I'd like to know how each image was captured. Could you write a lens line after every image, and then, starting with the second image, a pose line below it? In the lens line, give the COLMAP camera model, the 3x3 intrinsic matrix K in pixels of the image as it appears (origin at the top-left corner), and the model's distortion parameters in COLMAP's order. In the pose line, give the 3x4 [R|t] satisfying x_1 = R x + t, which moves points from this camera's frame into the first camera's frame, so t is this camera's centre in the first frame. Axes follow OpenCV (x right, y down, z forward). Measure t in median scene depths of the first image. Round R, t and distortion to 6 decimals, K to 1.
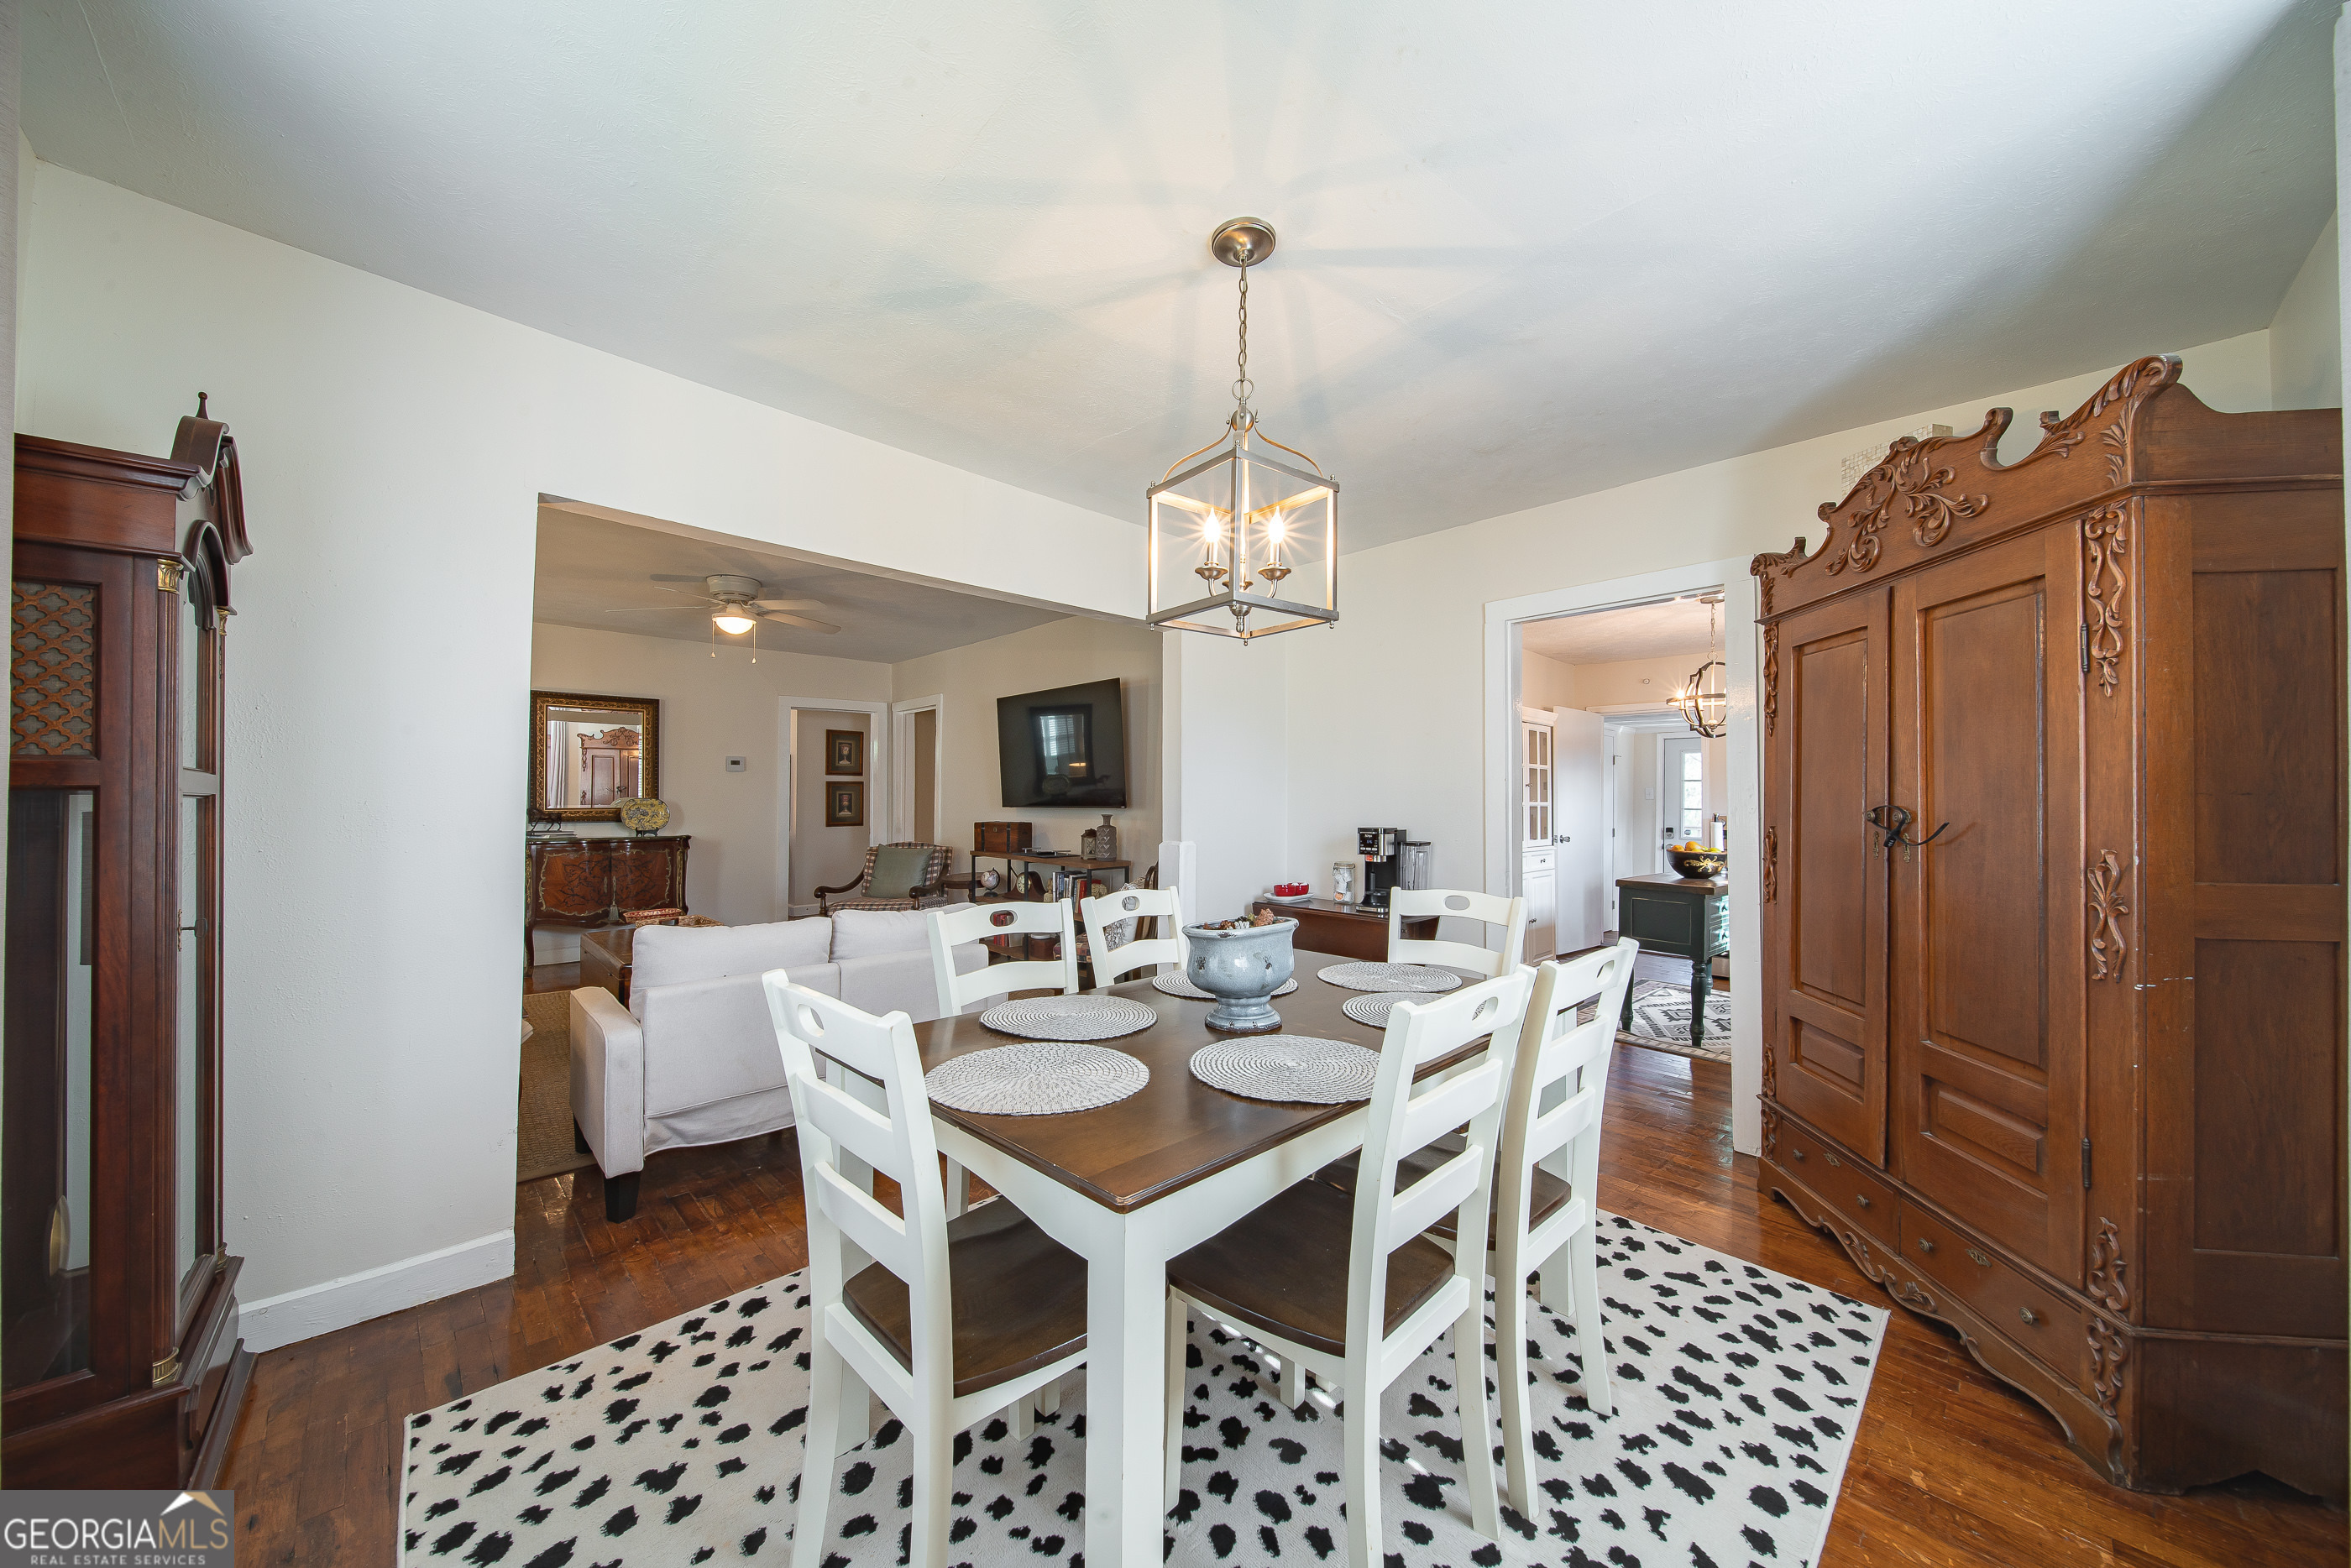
lens RADIAL K [[822.1, 0, 1175.5], [0, 822.1, 784.0], [0, 0, 1]] dist [-0.000402, 0.000000]
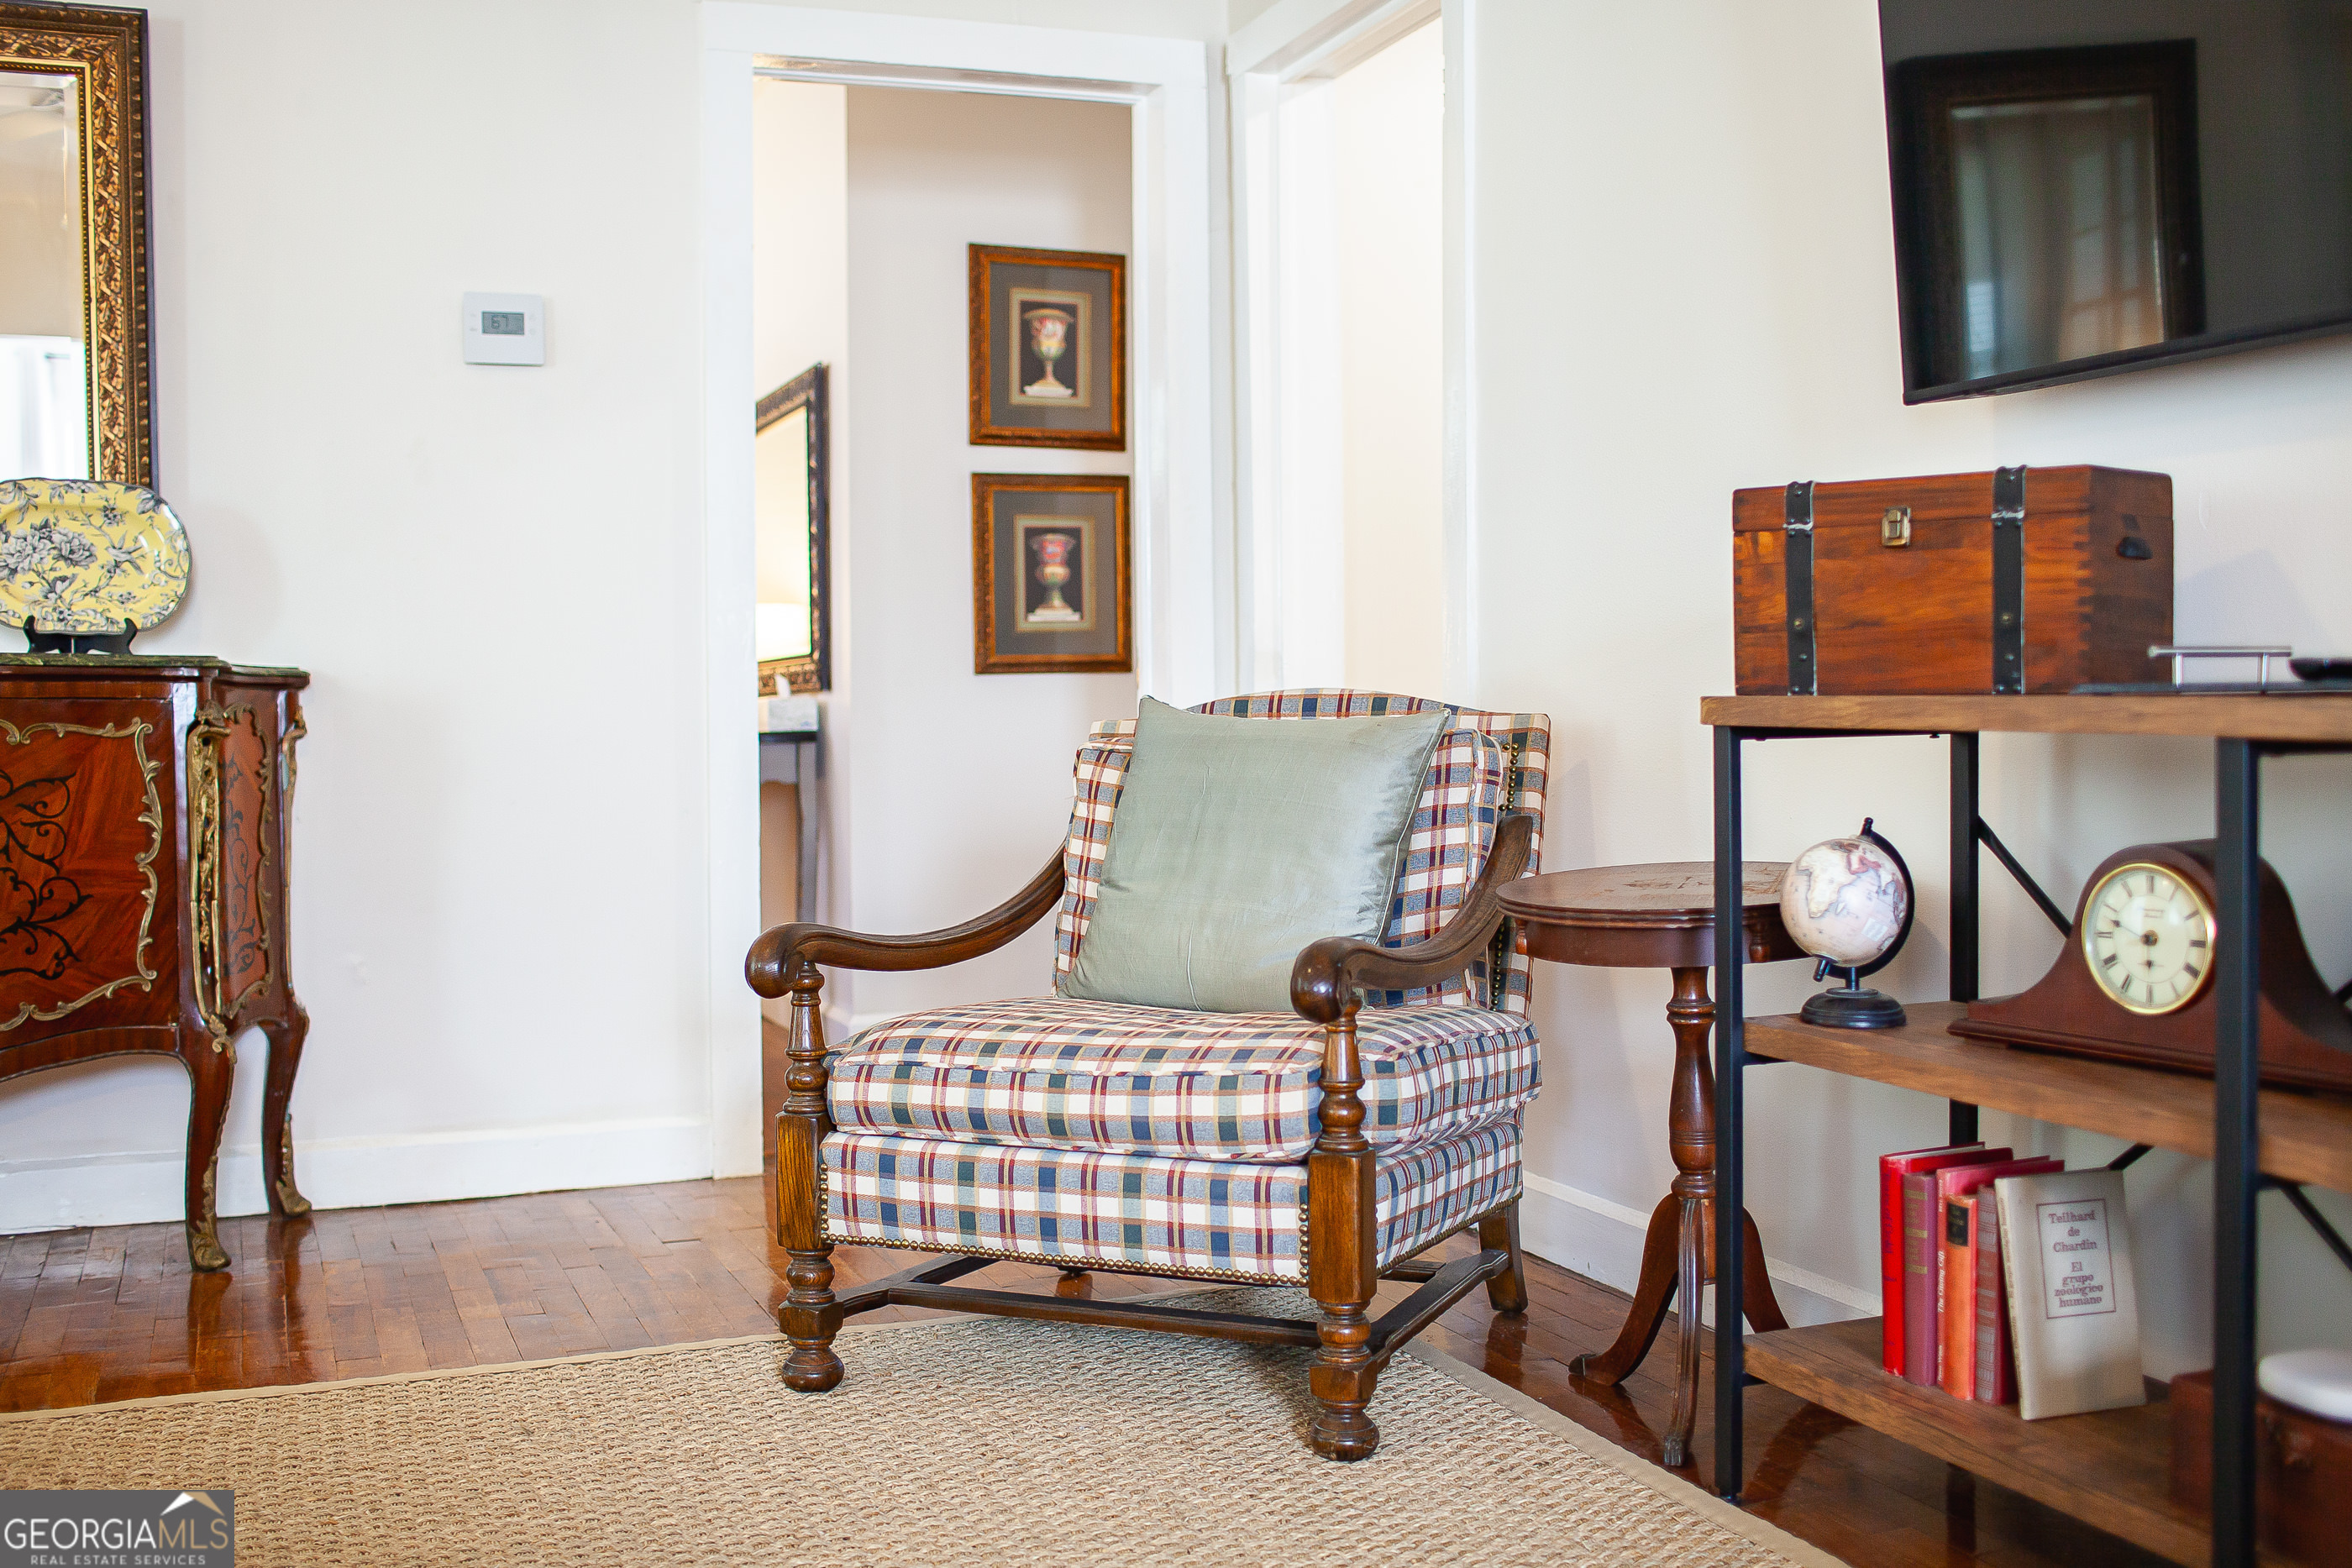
lens RADIAL K [[2420.4, 0, 1176.0], [0, 2420.4, 784.0], [0, 0, 1]] dist [-0.146734, 0.001193]
pose [[0.925995, 0.000326, -0.377535, -0.165816], [0.018895, 0.998706, 0.047206, 0.069600], [0.377062, -0.050846, 0.924791, 0.545276]]
